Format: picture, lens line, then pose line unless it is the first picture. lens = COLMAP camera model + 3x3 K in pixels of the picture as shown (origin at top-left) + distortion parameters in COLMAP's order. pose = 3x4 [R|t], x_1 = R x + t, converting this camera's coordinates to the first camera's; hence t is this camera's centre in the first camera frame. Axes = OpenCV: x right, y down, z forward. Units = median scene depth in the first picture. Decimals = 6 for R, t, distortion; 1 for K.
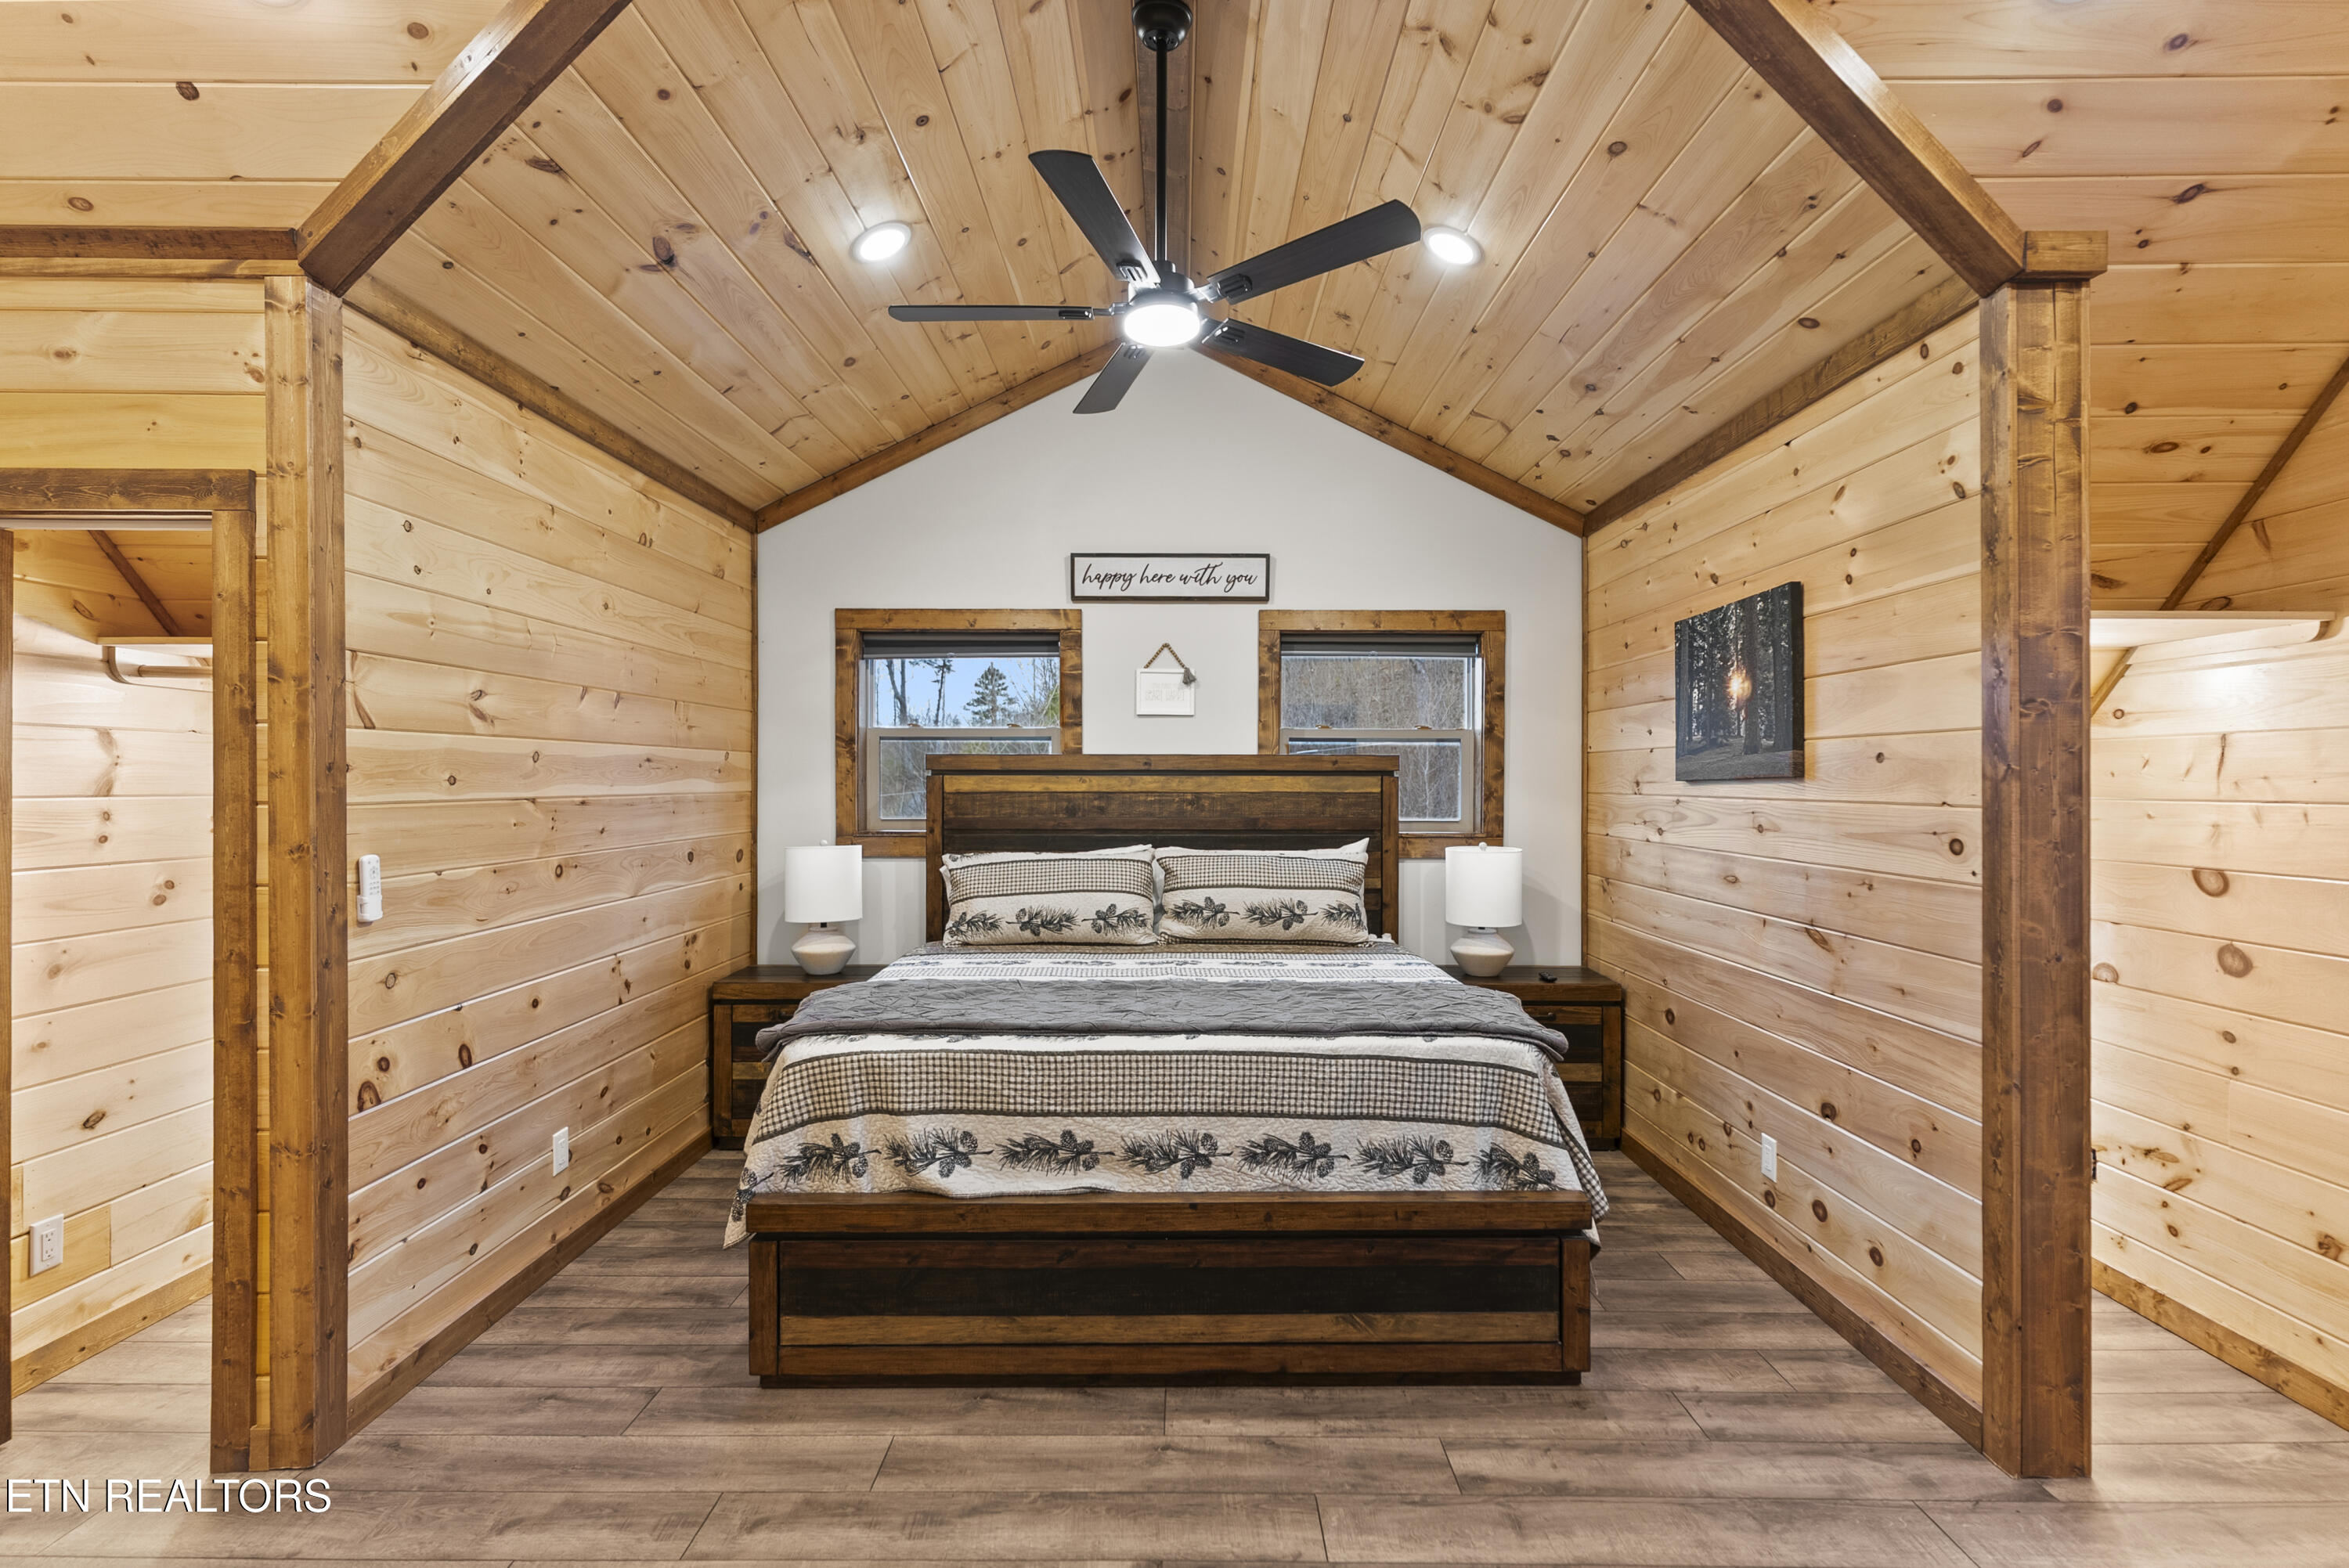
lens RADIAL K [[1153.7, 0, 1174.8], [0, 1153.7, 780.4], [0, 0, 1]] dist [-0.000390, -0.000005]
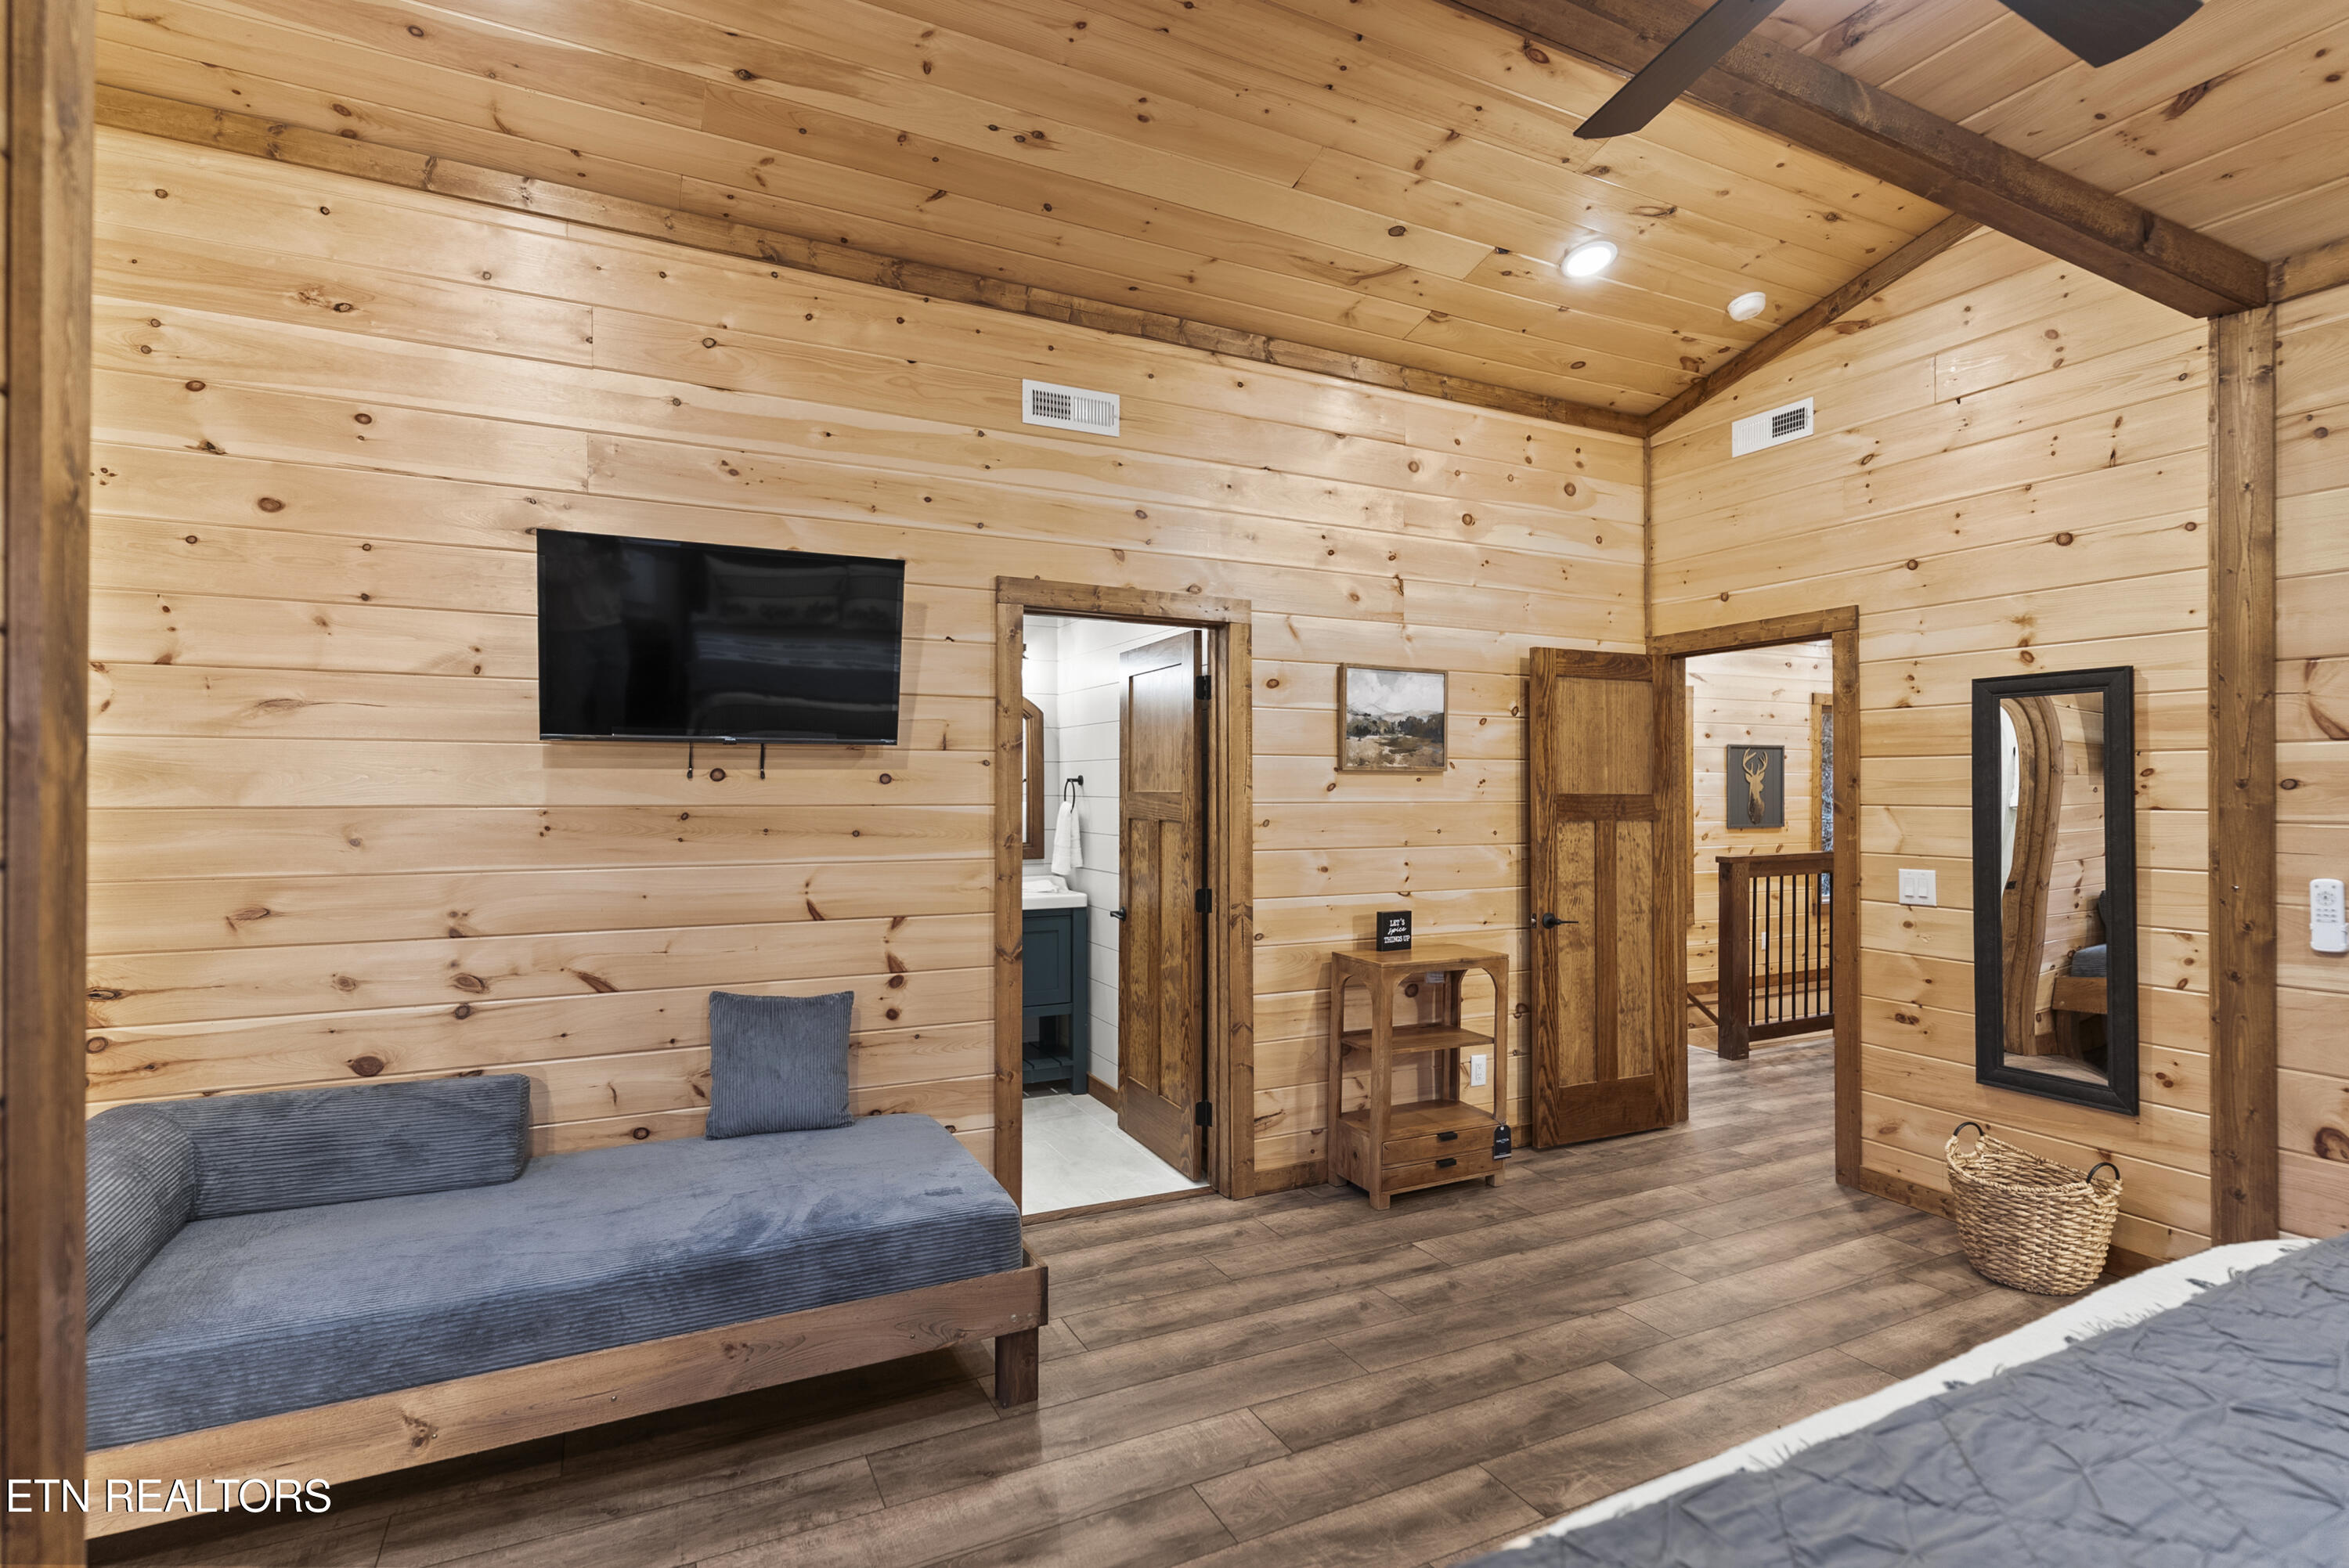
lens RADIAL K [[1153.7, 0, 1178.4], [0, 1153.7, 786.1], [0, 0, 1]] dist [-0.000390, -0.000005]
pose [[-0.892227, -0.002650, -0.451579, 0.539003], [-0.002633, 0.999996, -0.000666, -0.006060], [0.451579, 0.000595, -0.892231, 1.440401]]
